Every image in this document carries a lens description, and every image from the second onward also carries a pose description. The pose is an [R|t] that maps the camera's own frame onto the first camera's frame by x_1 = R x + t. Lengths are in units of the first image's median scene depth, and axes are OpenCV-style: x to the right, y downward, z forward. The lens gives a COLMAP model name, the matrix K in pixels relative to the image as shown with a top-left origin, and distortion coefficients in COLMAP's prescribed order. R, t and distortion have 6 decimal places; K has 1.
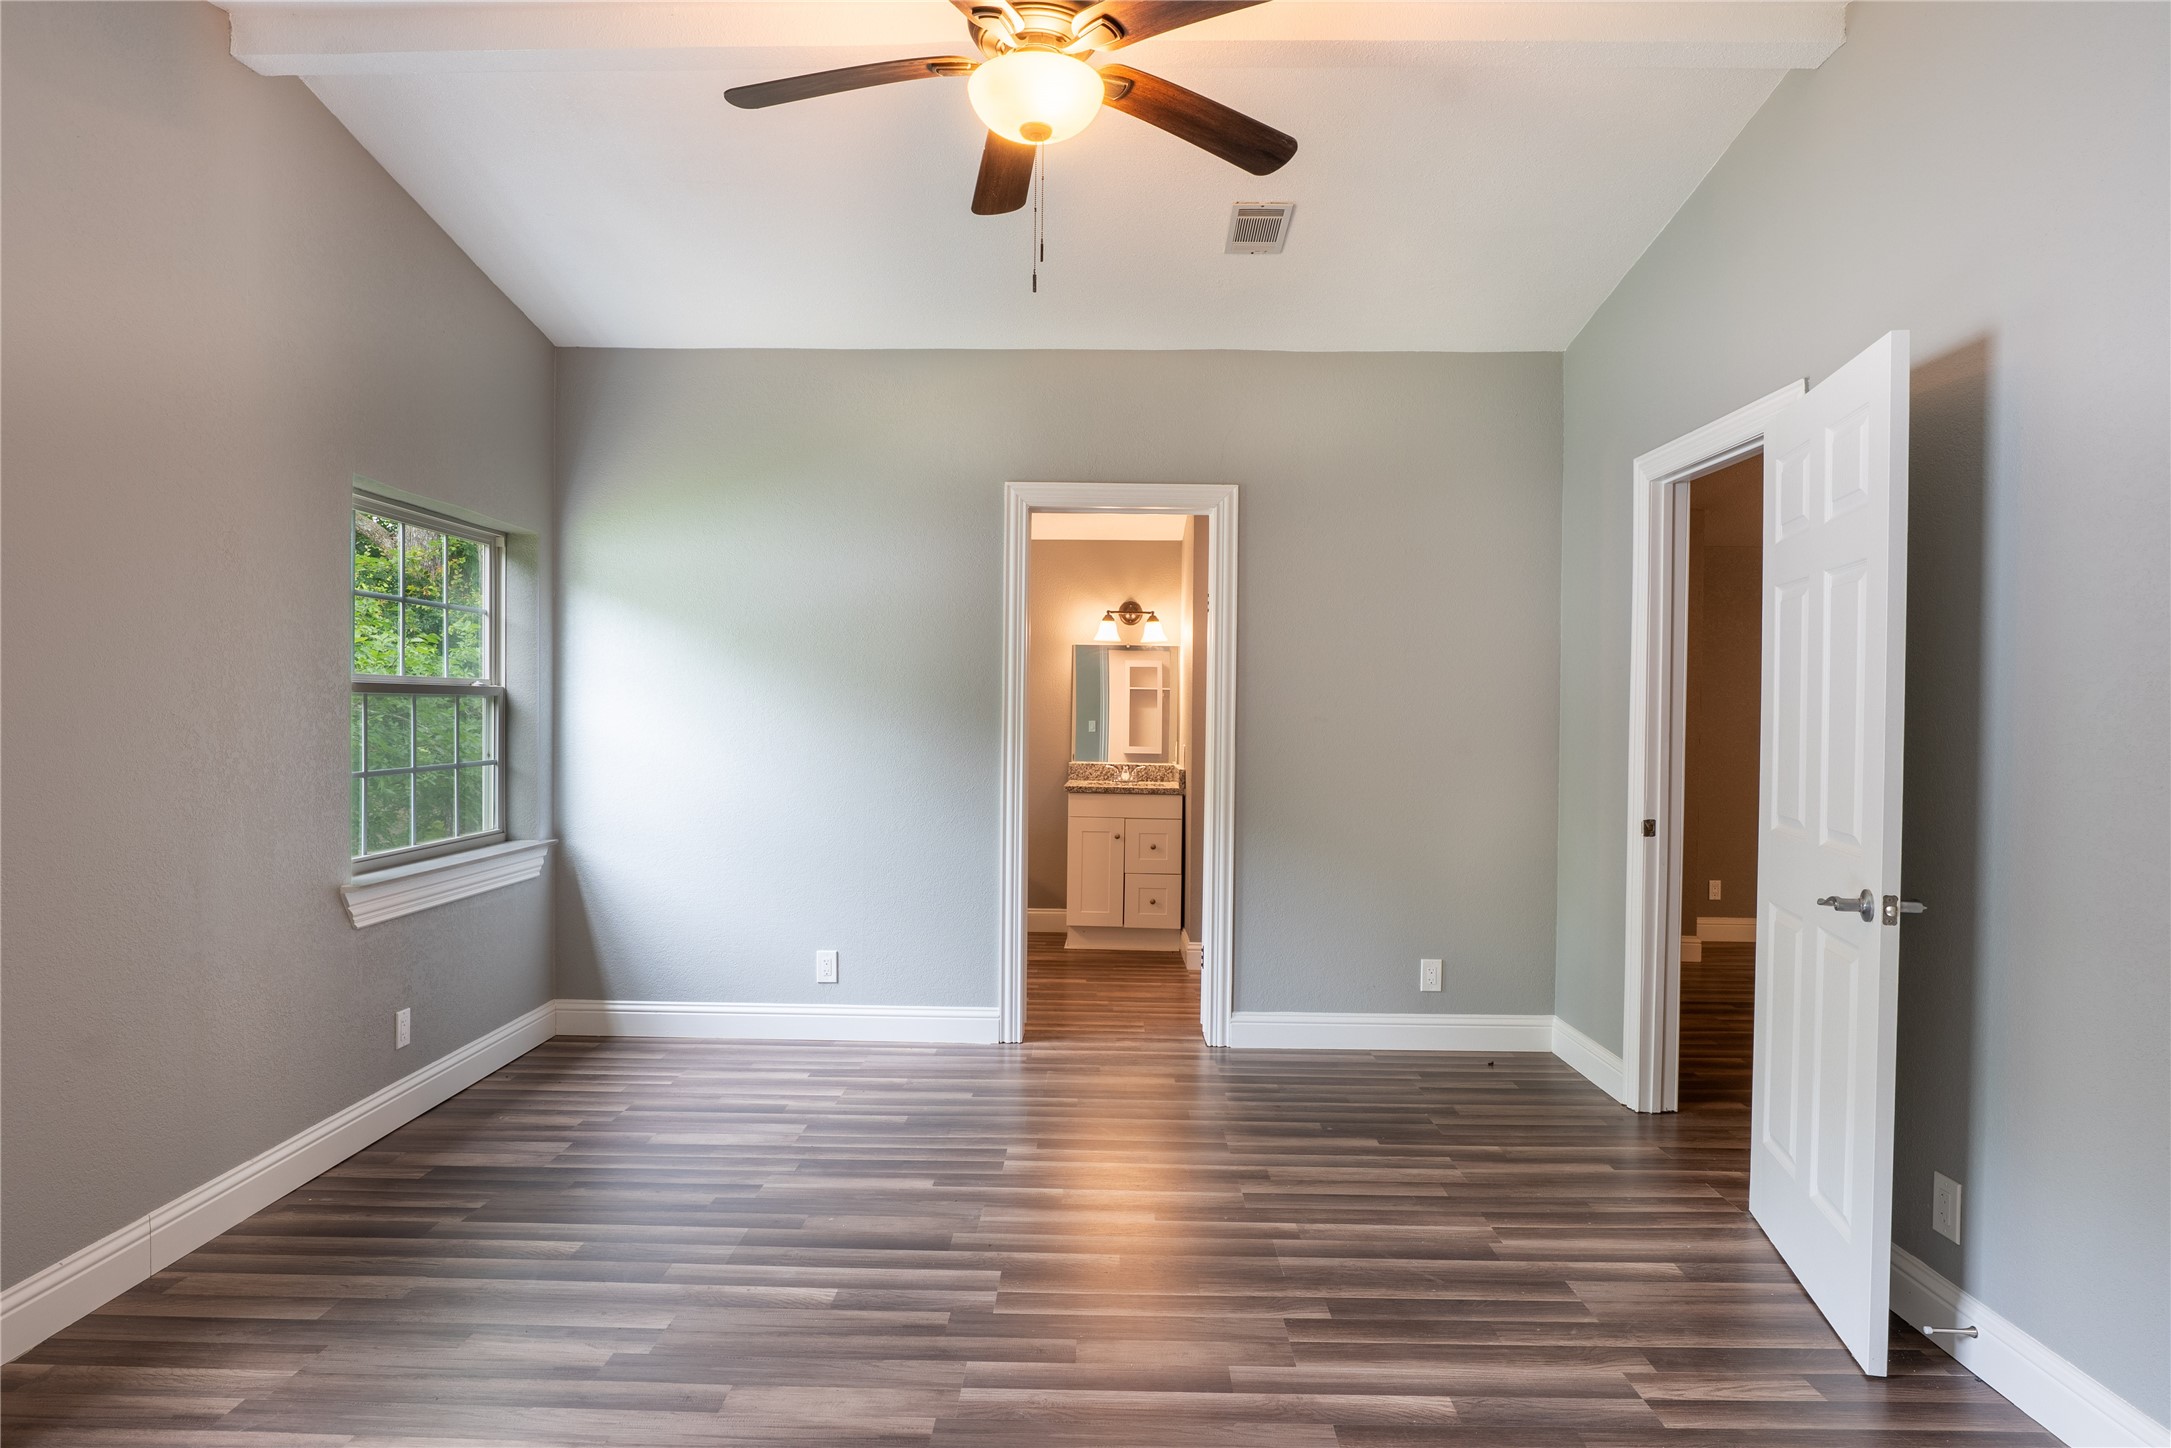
lens RADIAL K [[1195.8, 0, 1071.6], [0, 1195.8, 722.0], [0, 0, 1]] dist [-0.004817, -0.000189]
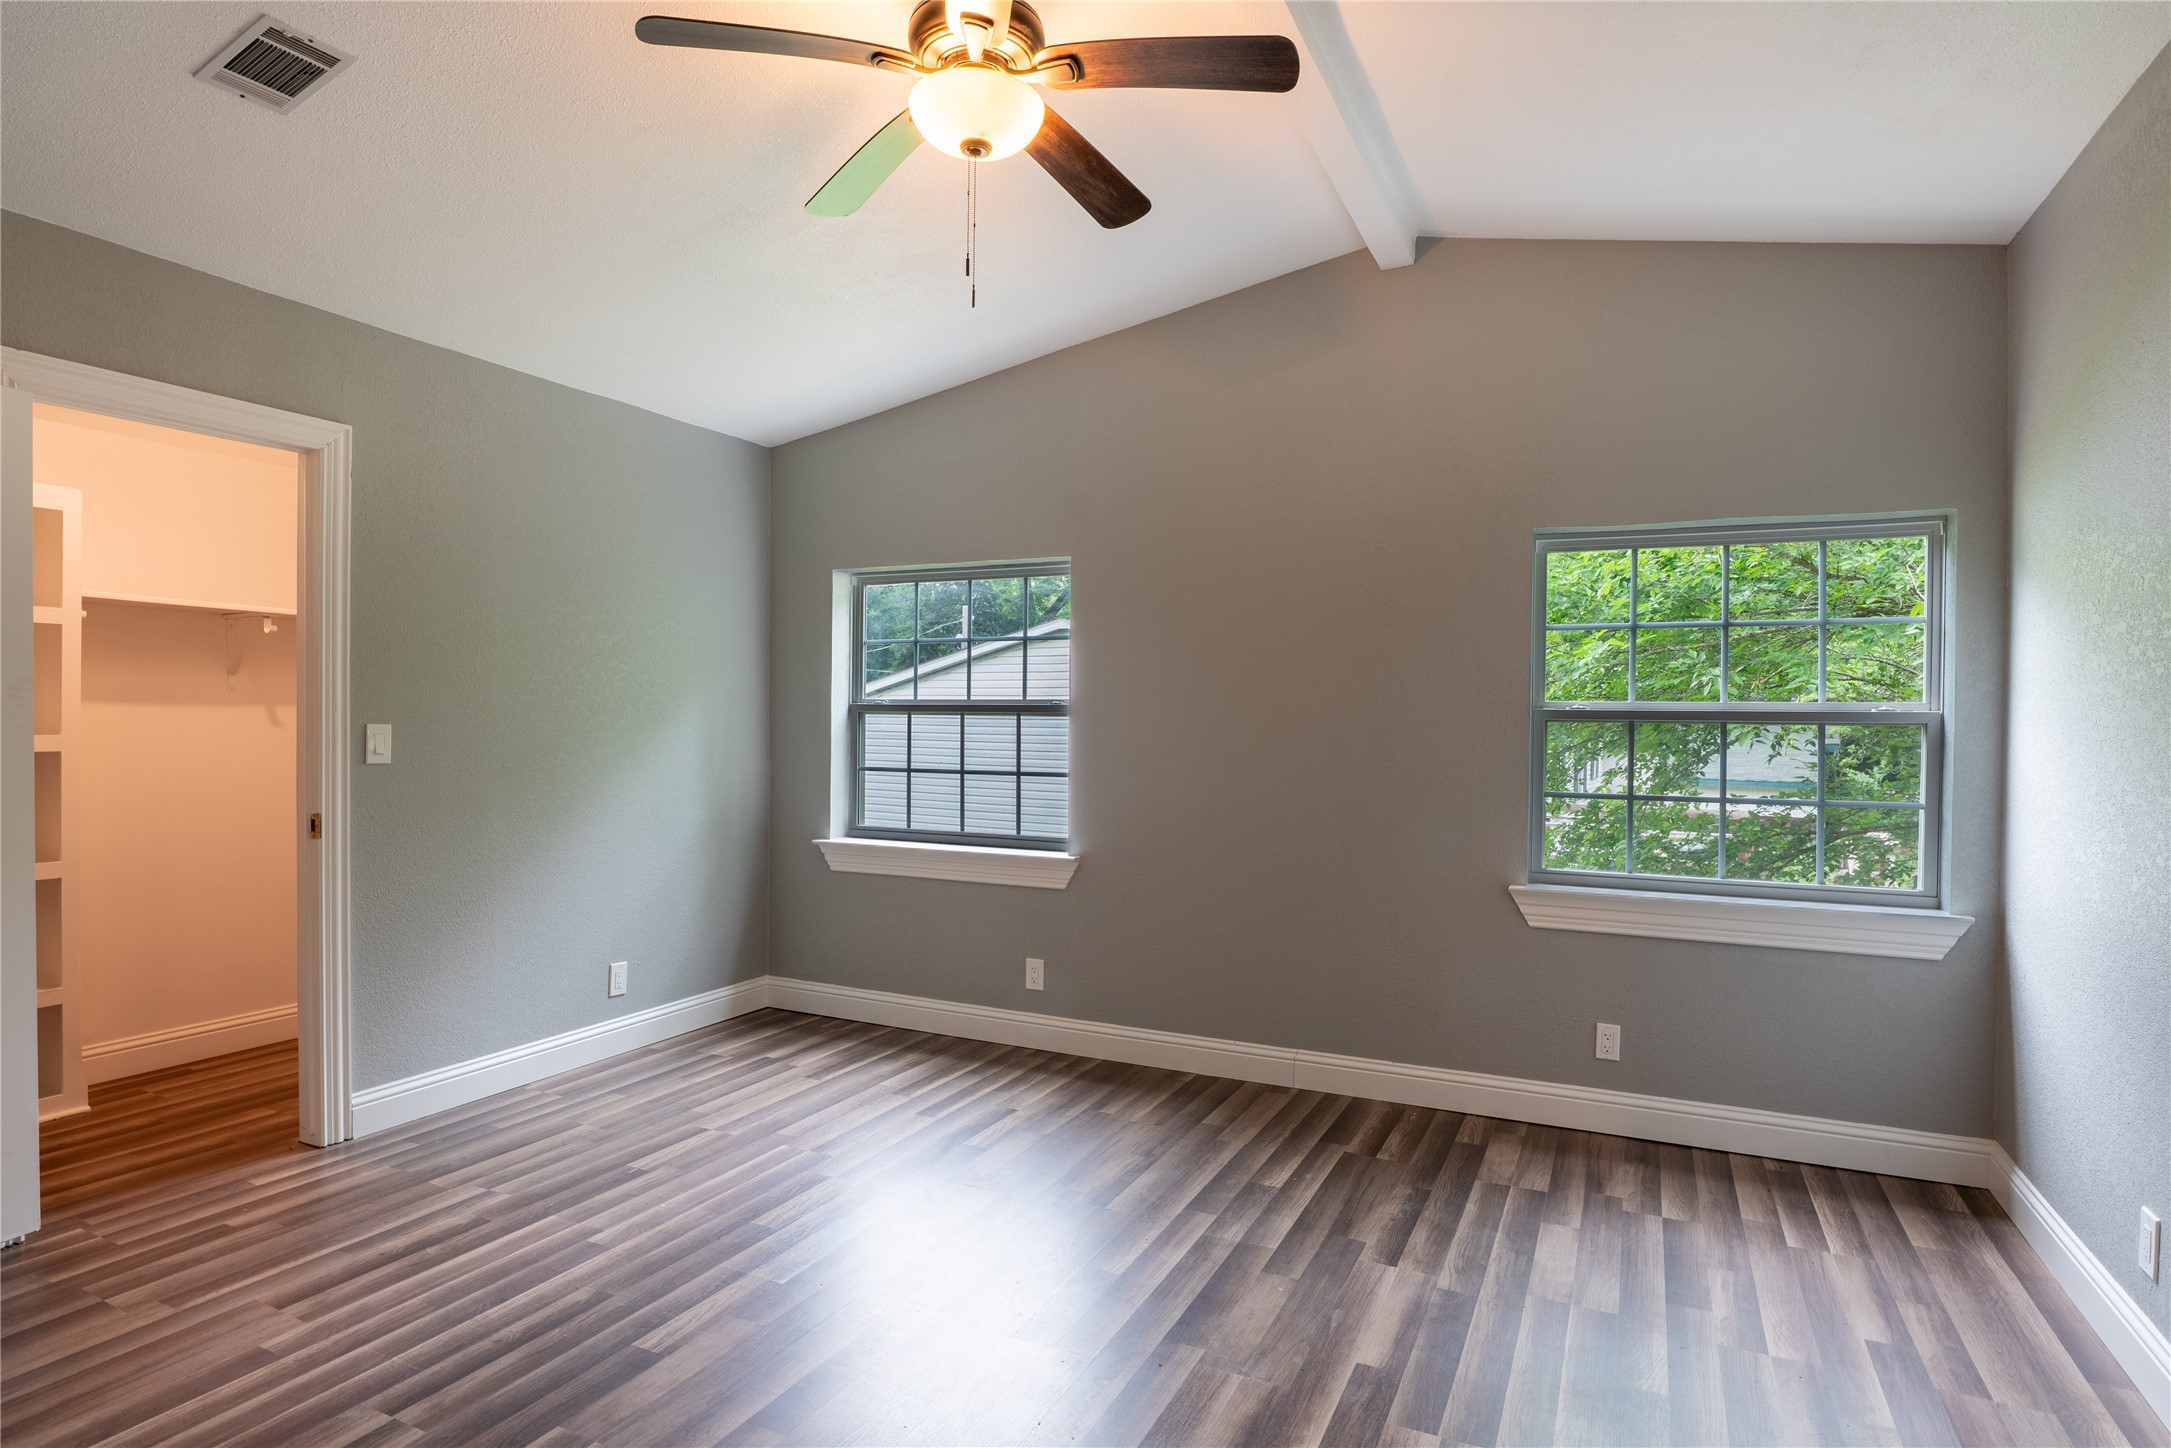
lens RADIAL K [[1152.5, 0, 1079.2], [0, 1152.5, 728.9], [0, 0, 1]] dist [-0.028330, 0.002099]
pose [[-0.403752, -0.007122, -0.914841, 0.786299], [-0.026301, 0.999647, 0.003826, -0.010905], [0.914491, 0.025606, -0.403796, 1.424345]]
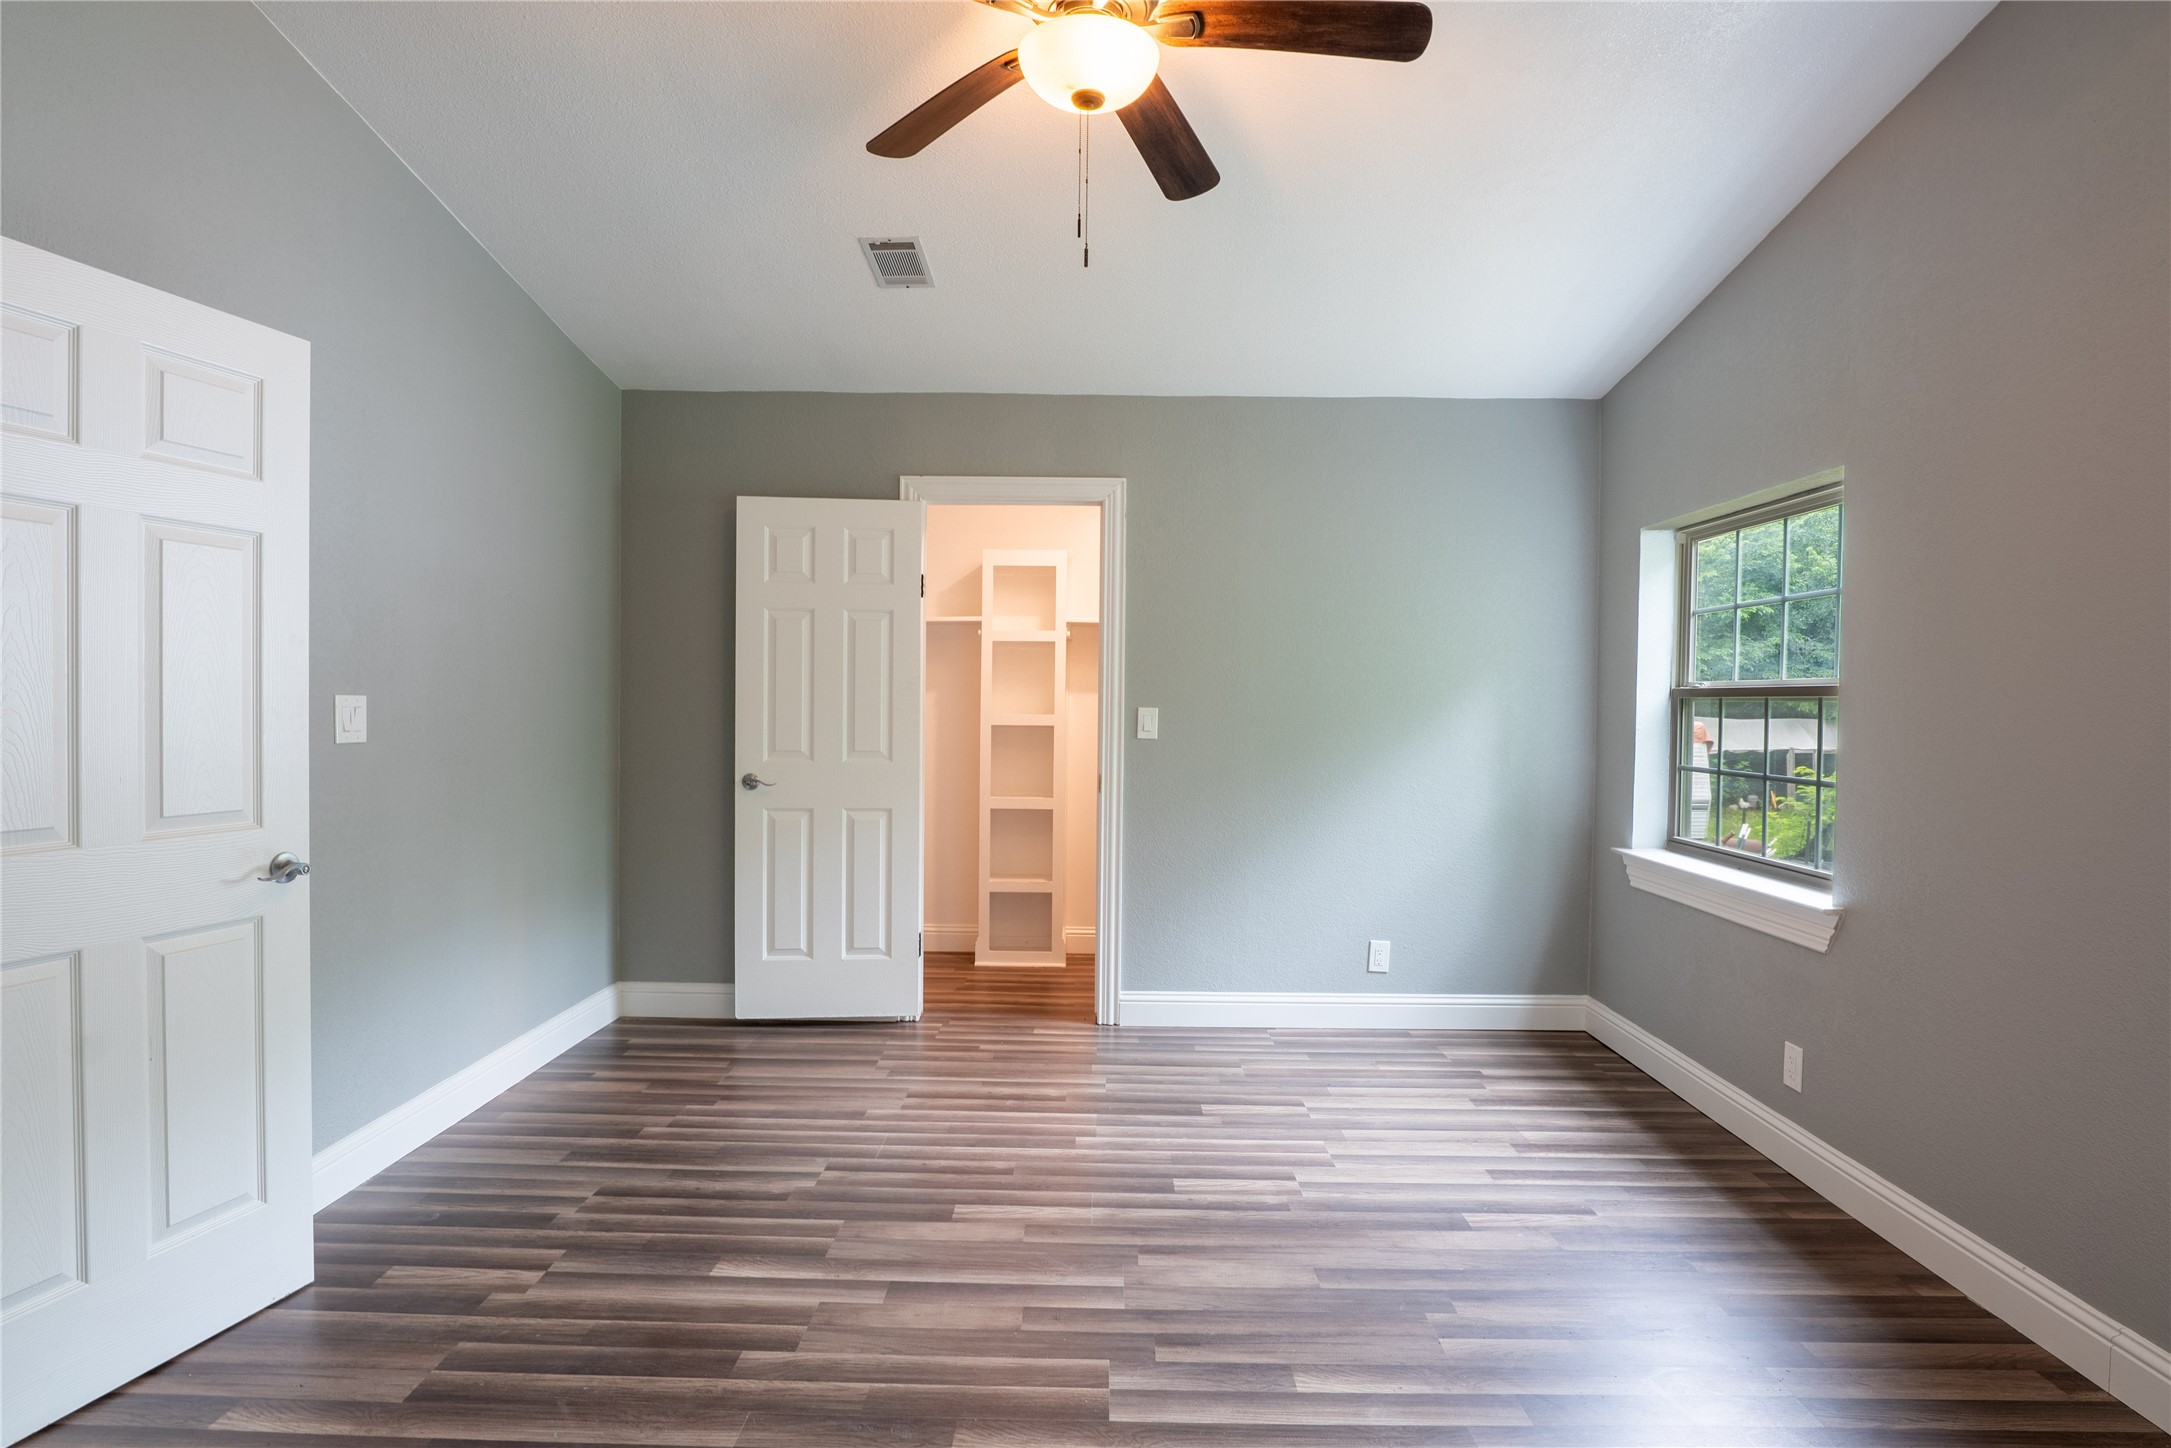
lens RADIAL K [[1152.5, 0, 1101.1], [0, 1152.5, 728.2], [0, 0, 1]] dist [-0.028330, 0.002099]
pose [[-0.999445, -0.022328, -0.024741, -0.027212], [-0.023248, 0.999024, 0.037554, -0.022136], [0.023878, 0.038108, -0.998988, 1.867342]]
